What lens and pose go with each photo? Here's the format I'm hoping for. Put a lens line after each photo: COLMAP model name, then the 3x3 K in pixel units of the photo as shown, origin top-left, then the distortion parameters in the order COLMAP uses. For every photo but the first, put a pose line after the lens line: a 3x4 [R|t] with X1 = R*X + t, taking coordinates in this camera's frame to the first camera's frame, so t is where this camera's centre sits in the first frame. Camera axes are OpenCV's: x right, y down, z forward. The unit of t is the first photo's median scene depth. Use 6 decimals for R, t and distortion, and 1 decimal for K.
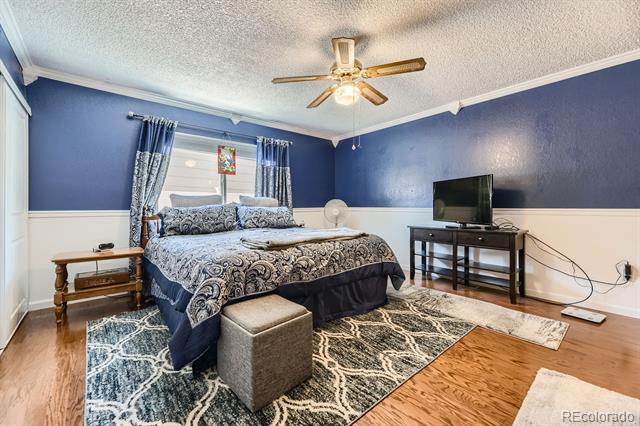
lens RADIAL K [[259.3, 0, 319.8], [0, 259.3, 208.7], [0, 0, 1]] dist [0.017836, -0.002259]
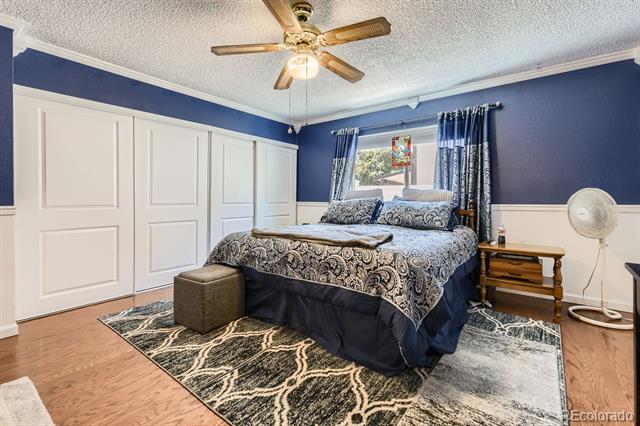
lens RADIAL K [[289.5, 0, 326.4], [0, 289.5, 198.1], [0, 0, 1]] dist [0.017450, -0.000619]
pose [[0.208985, -0.001119, -0.977918, 0.995864], [-0.016896, 0.999846, -0.004755, -0.013826], [0.977773, 0.017517, 0.208934, 0.862078]]
